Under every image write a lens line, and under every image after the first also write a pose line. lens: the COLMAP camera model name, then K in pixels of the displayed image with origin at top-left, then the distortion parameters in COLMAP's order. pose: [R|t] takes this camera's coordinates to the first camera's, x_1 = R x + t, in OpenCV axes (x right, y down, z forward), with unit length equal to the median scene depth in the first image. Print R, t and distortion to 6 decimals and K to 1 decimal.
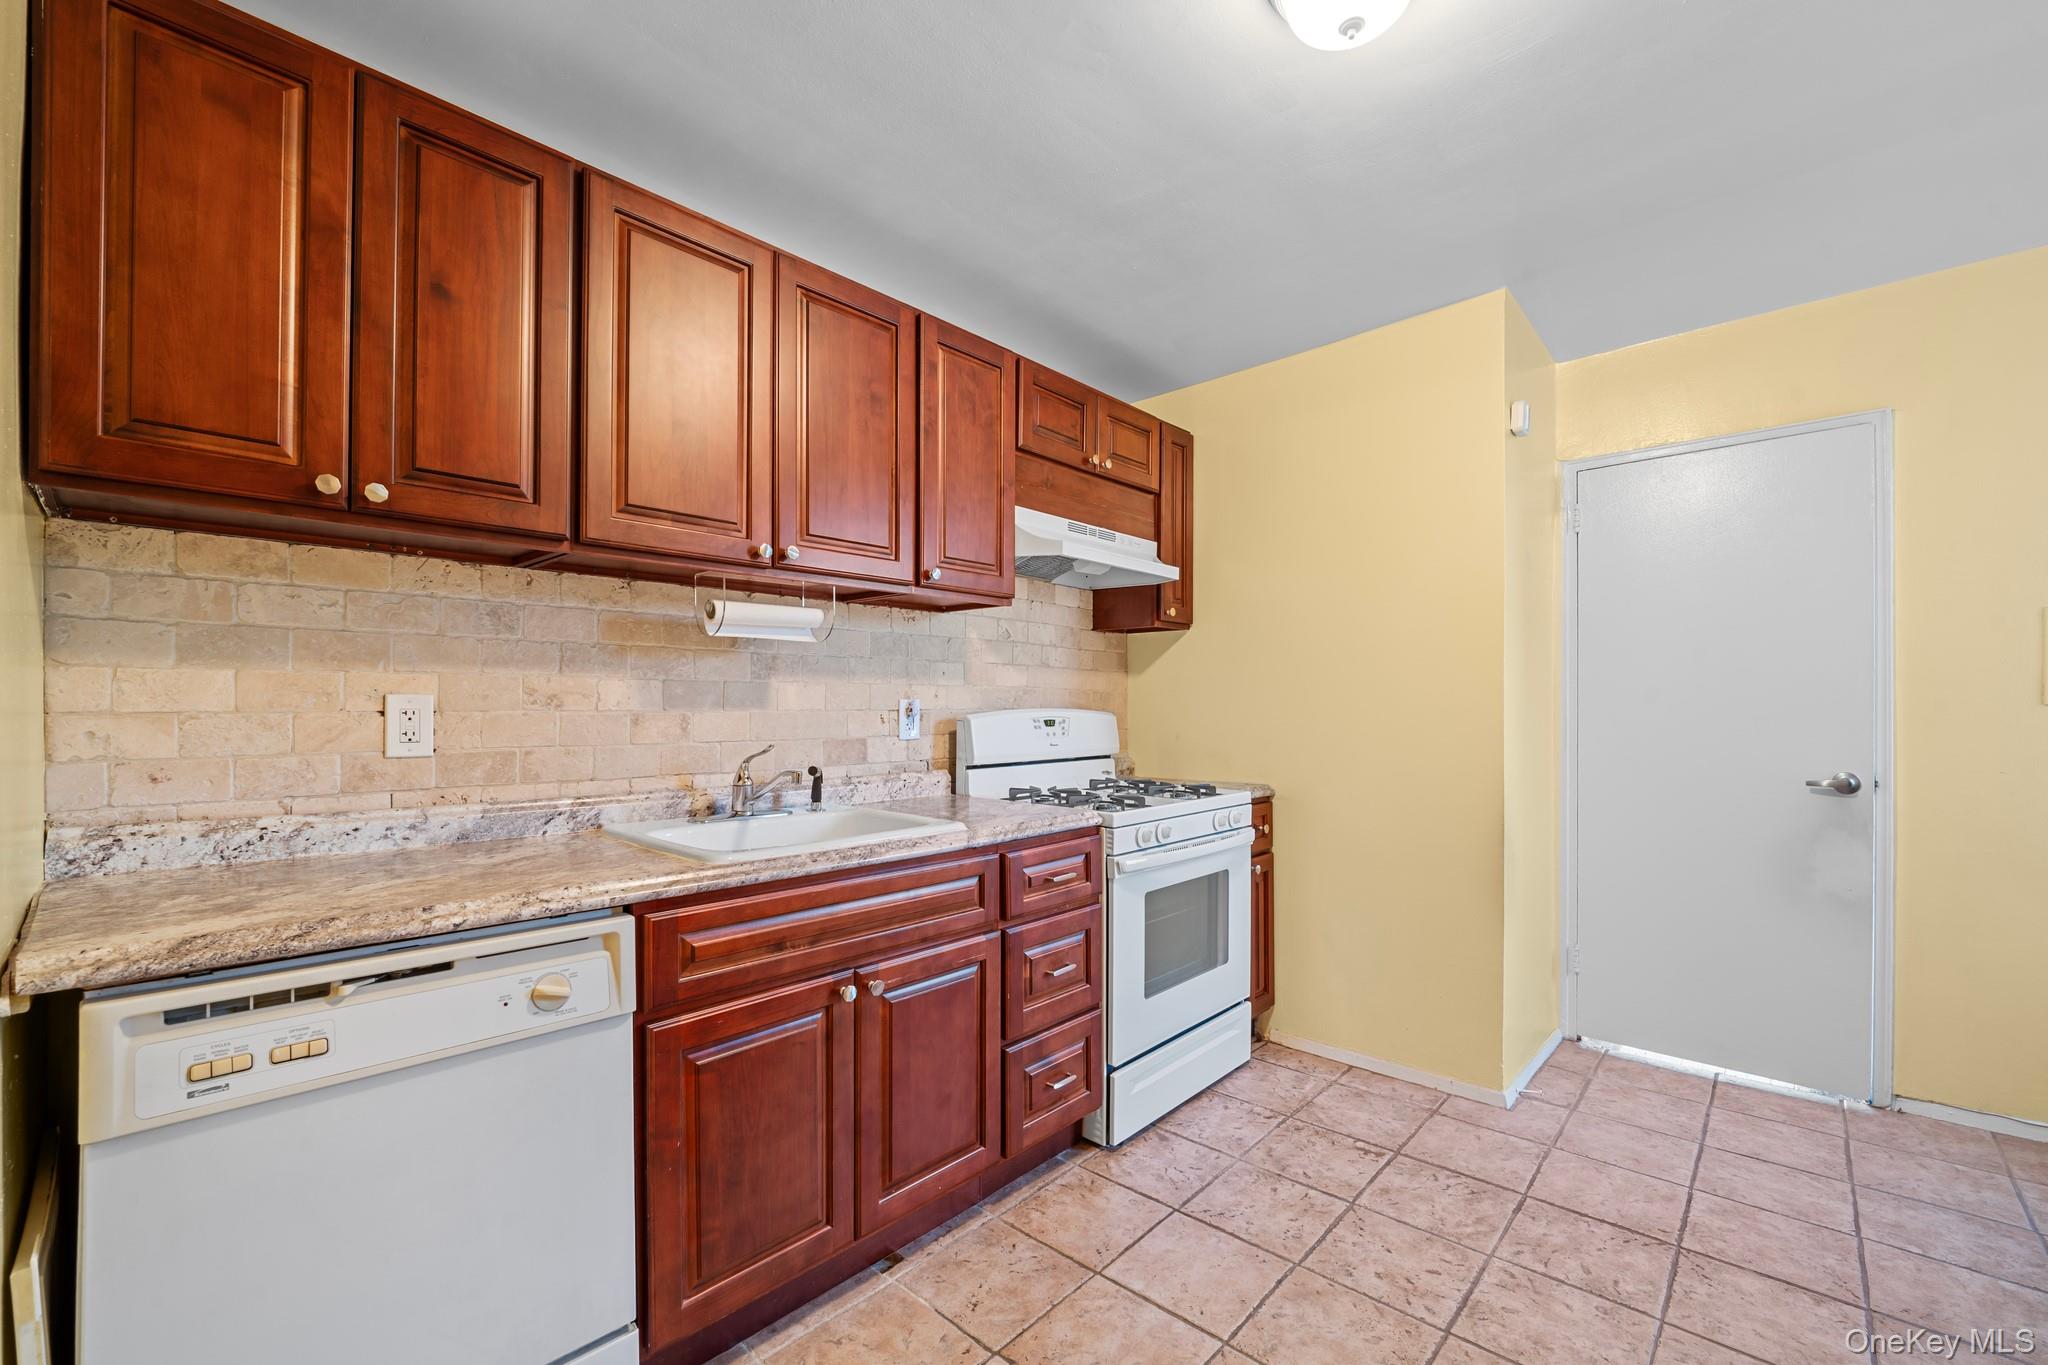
lens RADIAL K [[831.1, 0, 1041.6], [0, 831.1, 698.6], [0, 0, 1]] dist [-0.008878, -0.000388]
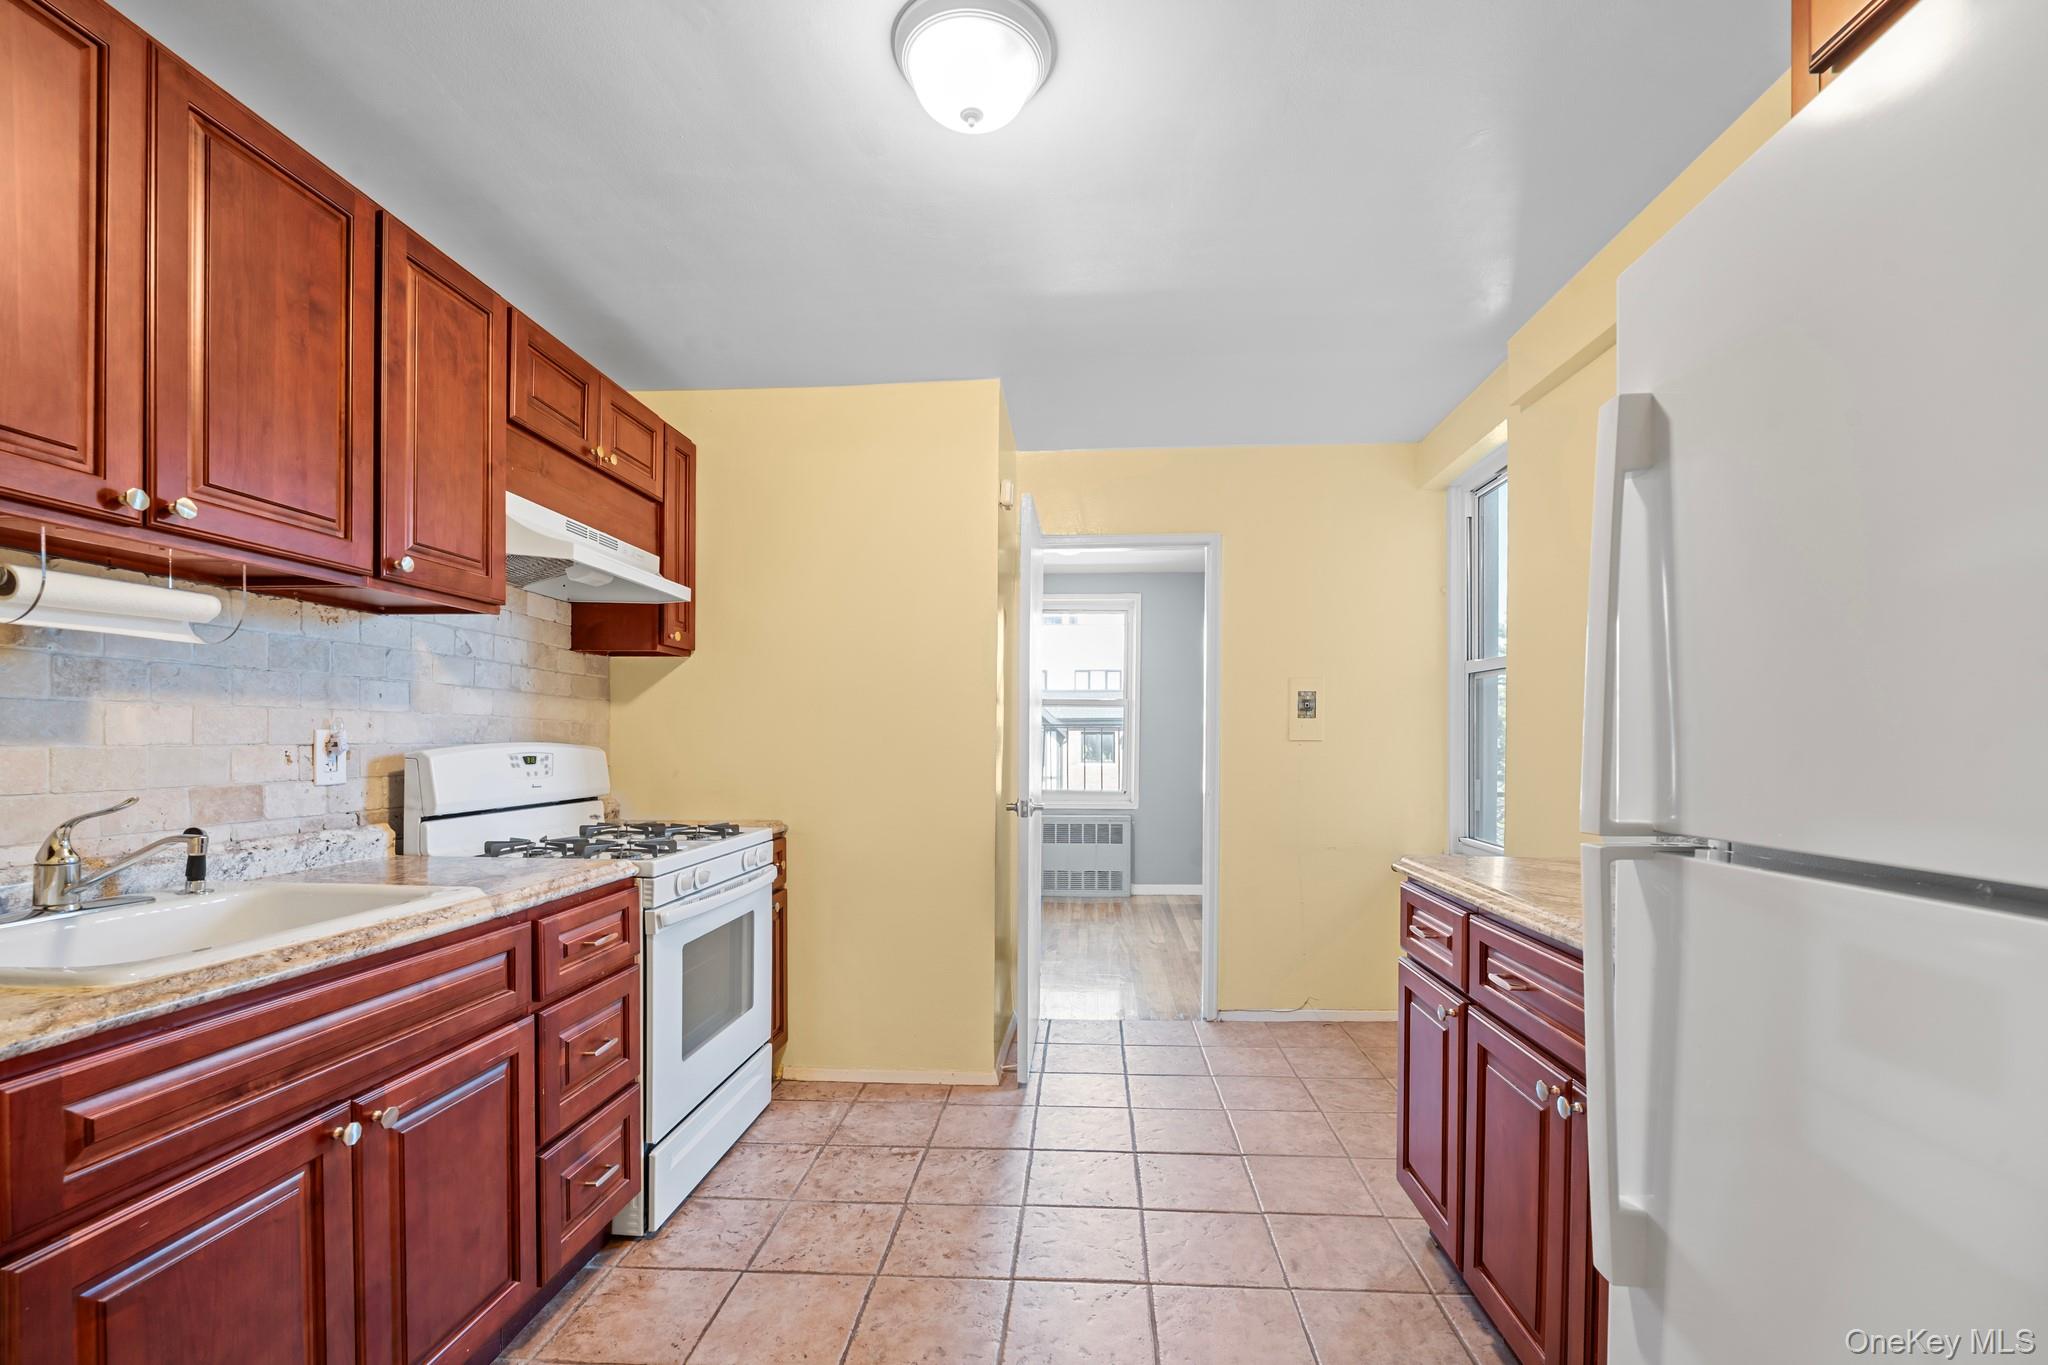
lens RADIAL K [[850.9, 0, 1034.7], [0, 850.9, 748.3], [0, 0, 1]] dist [-0.014287, -0.000104]
pose [[0.783206, -0.002523, 0.621758, -0.171776], [-0.009270, 0.999833, 0.015735, -0.000016], [-0.621694, -0.018087, 0.783052, 0.043850]]
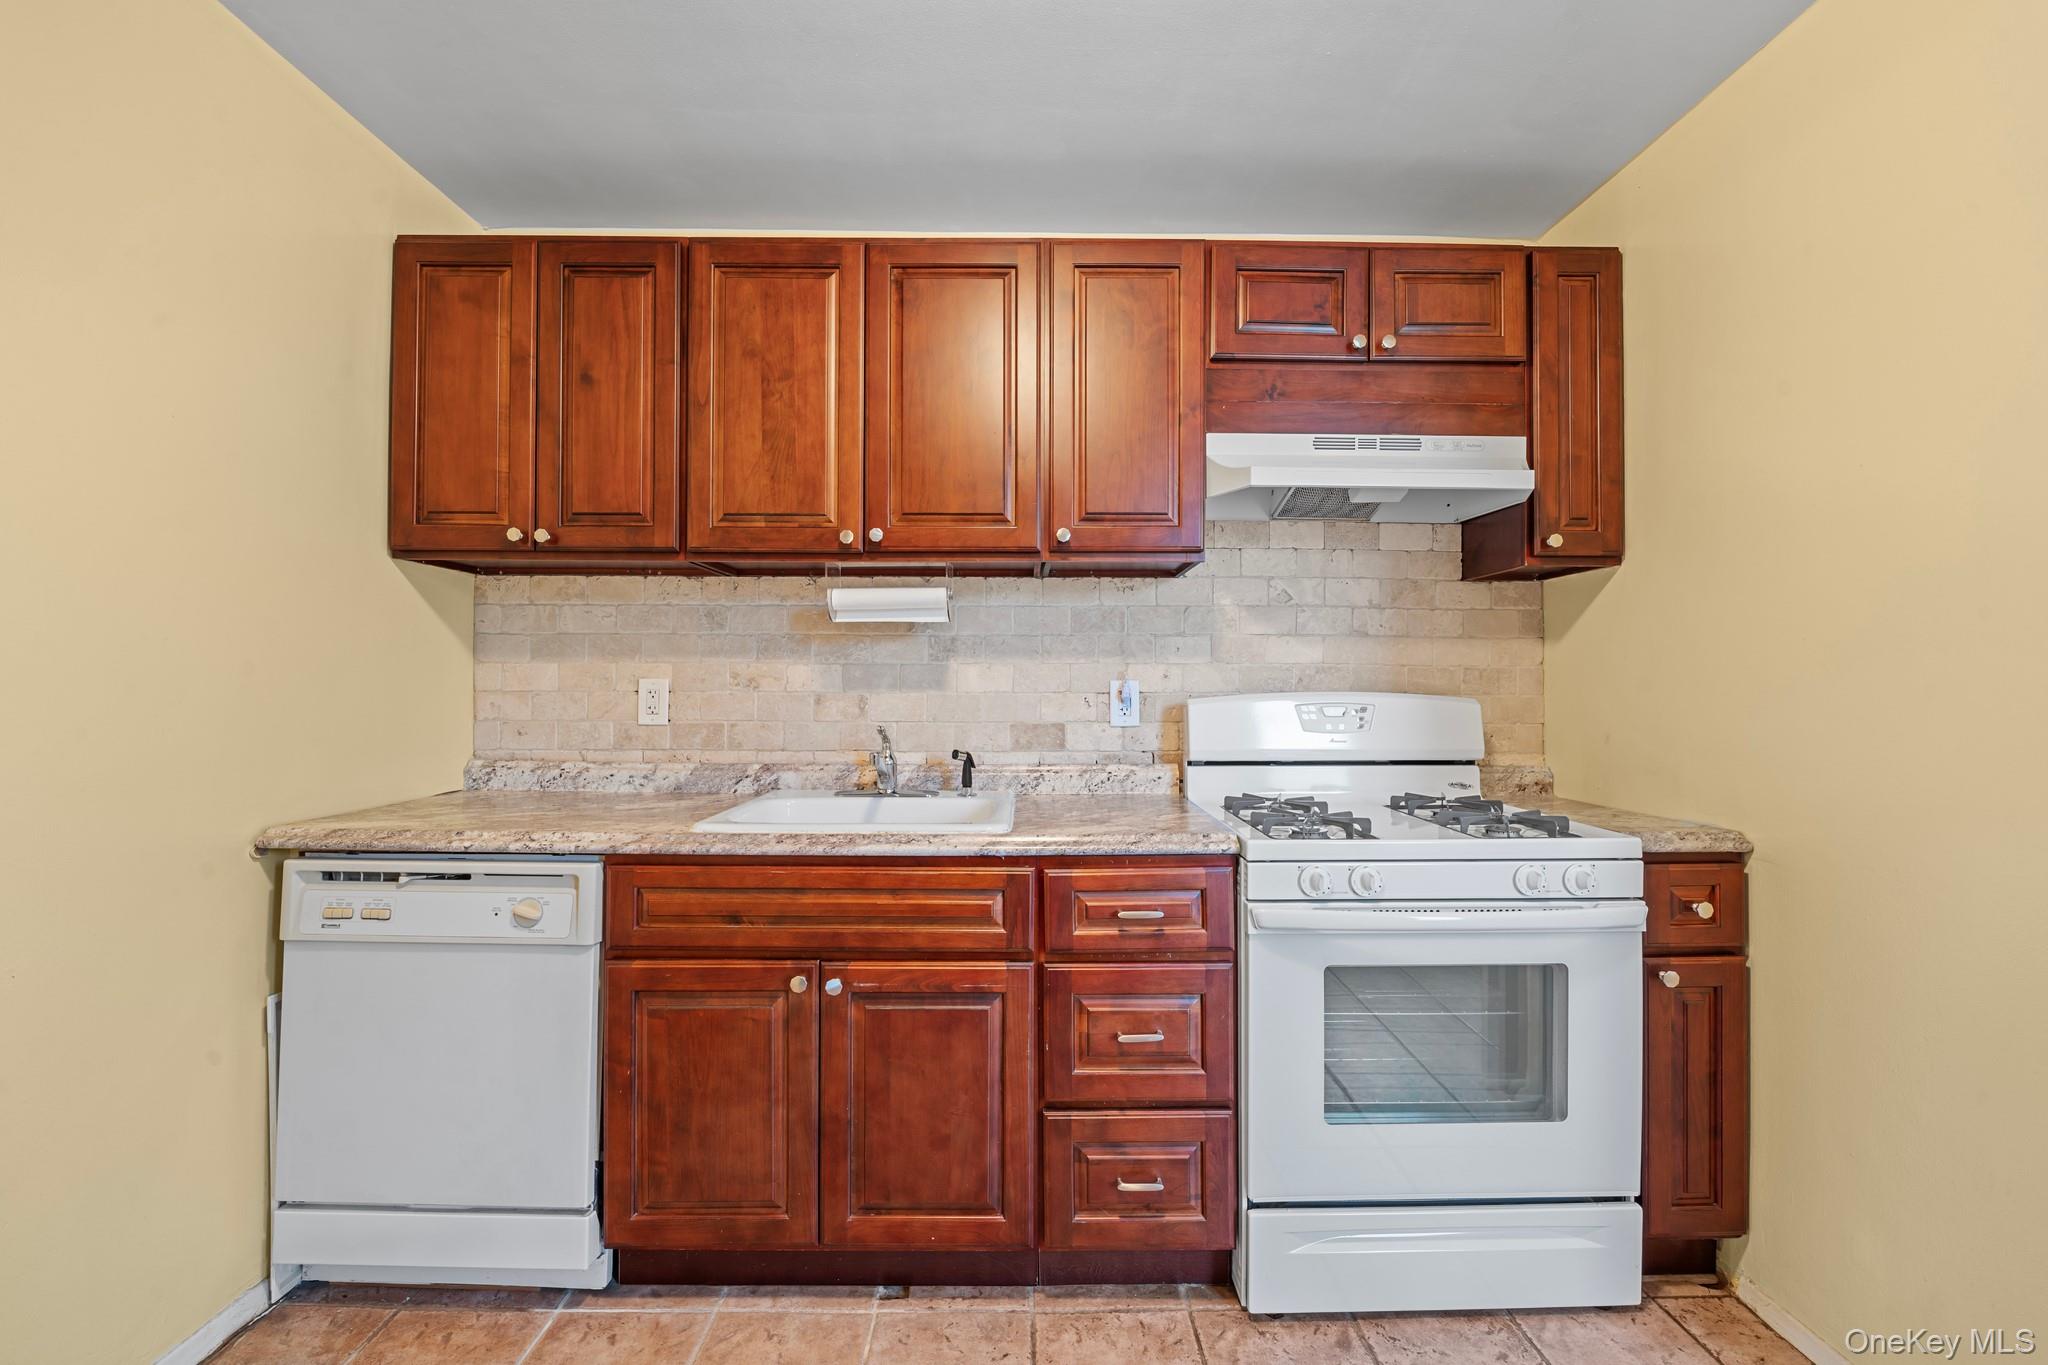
lens RADIAL K [[831.1, 0, 1030.2], [0, 831.1, 676.9], [0, 0, 1]] dist [-0.008878, -0.000388]
pose [[0.687692, -0.009450, -0.725941, 0.518163], [0.004761, 0.999952, -0.008508, 0.005288], [0.725987, 0.002395, 0.687705, 0.416388]]
